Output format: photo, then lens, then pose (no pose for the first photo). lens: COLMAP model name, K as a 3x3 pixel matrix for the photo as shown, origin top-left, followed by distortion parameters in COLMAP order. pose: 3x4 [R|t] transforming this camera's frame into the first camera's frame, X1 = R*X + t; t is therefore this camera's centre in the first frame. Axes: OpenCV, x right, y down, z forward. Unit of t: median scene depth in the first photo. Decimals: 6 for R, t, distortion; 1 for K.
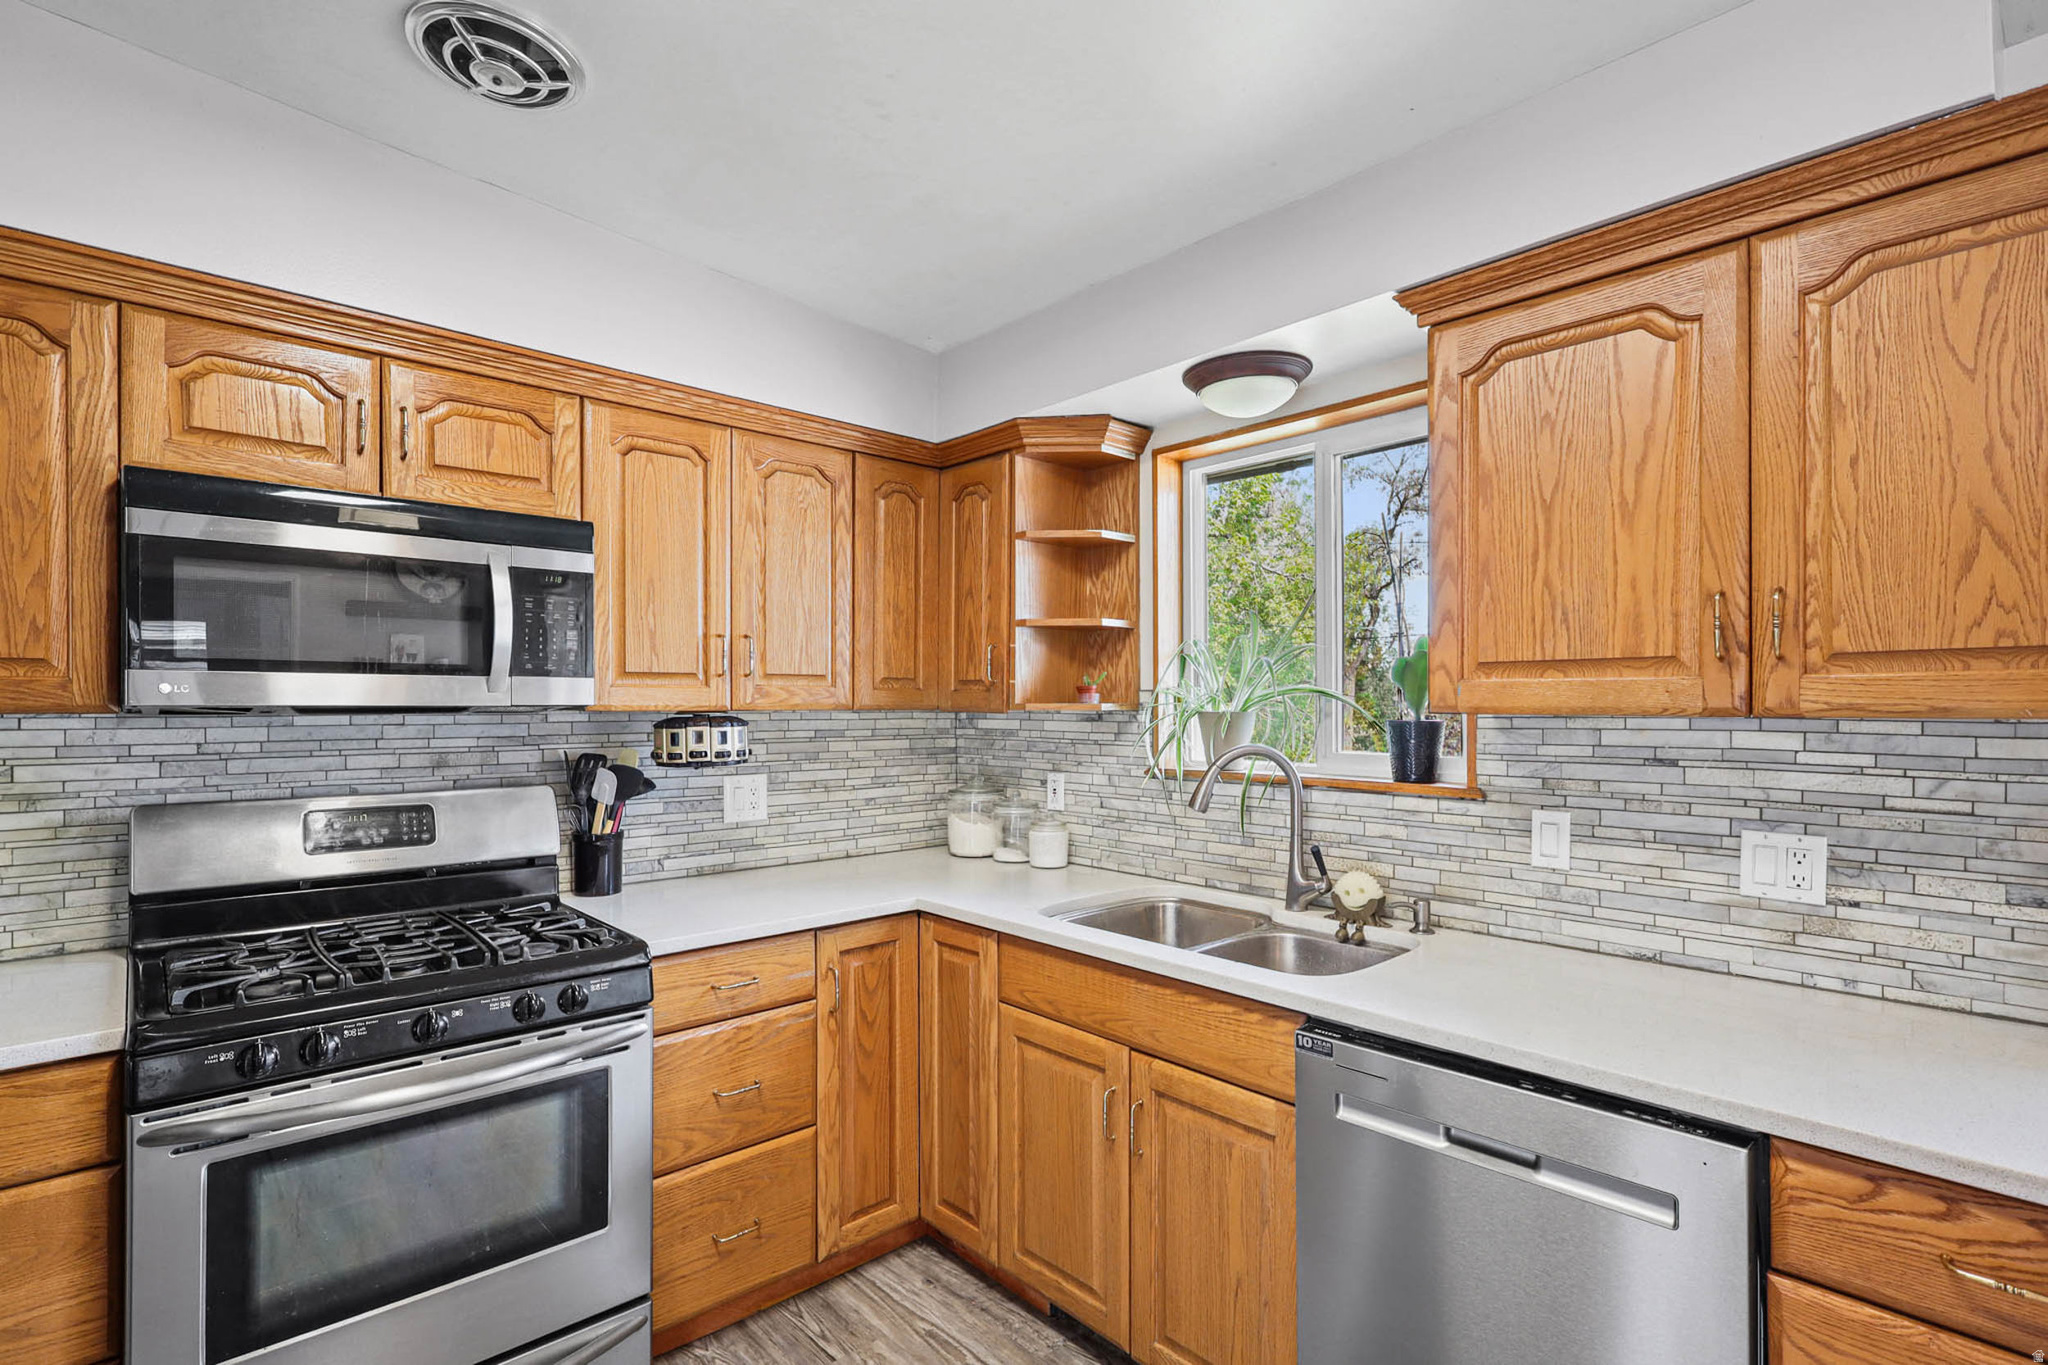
lens RADIAL K [[969.6, 0, 1016.3], [0, 969.6, 703.5], [0, 0, 1]] dist [-0.002965, 0.002695]
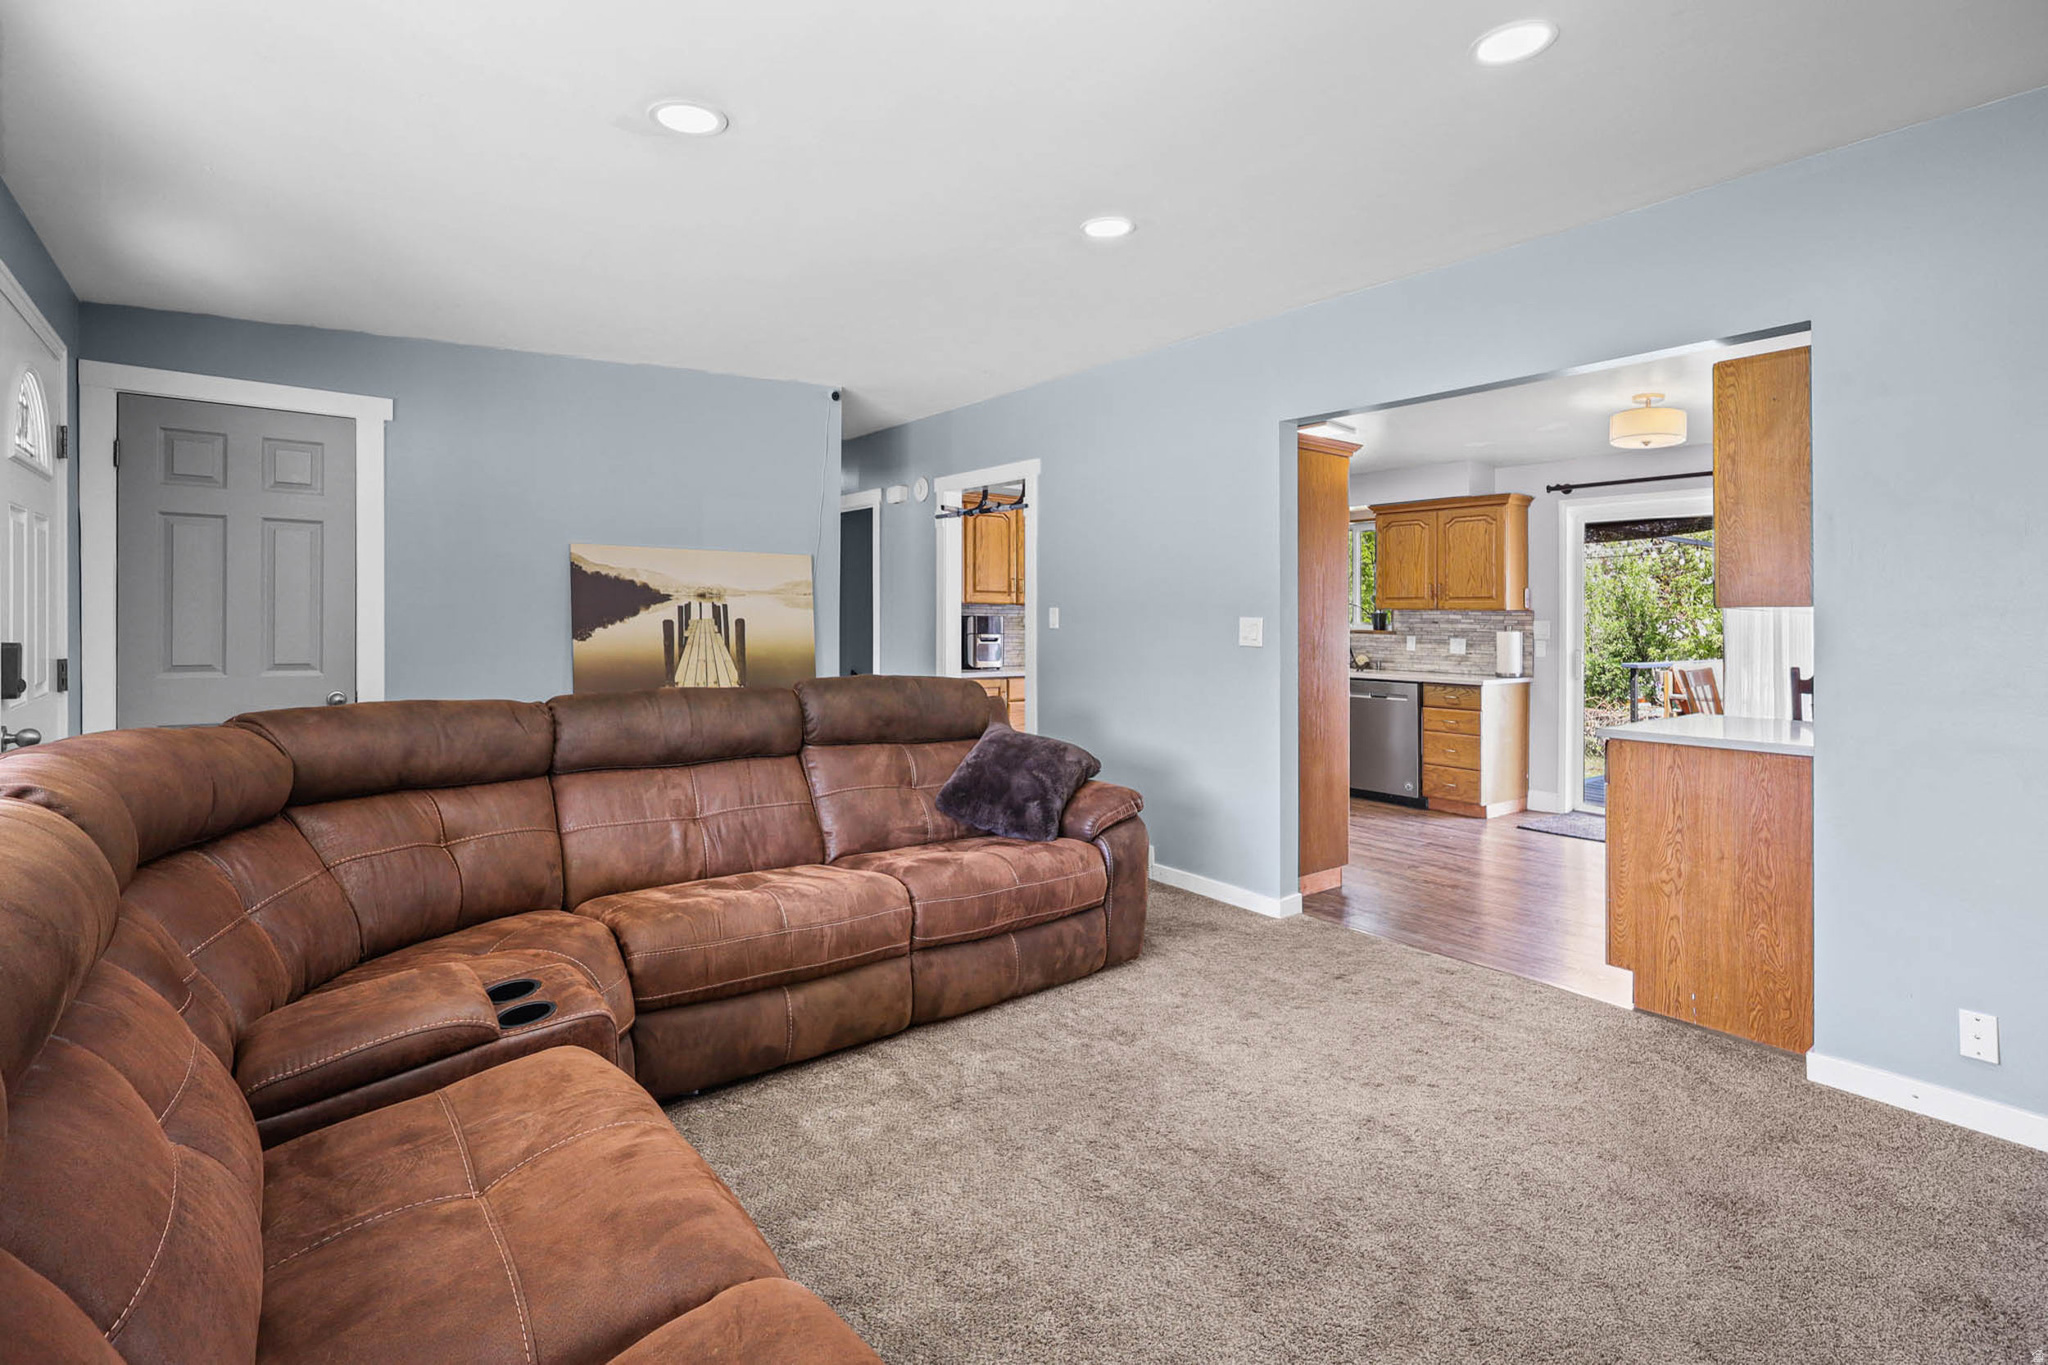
lens RADIAL K [[969.6, 0, 1018.0], [0, 969.6, 596.1], [0, 0, 1]] dist [-0.002965, 0.002695]
pose [[0.996444, 0.011188, -0.083517, -0.634718], [-0.012797, 0.999742, -0.018757, 0.042105], [0.083285, 0.019759, 0.996330, -2.758276]]
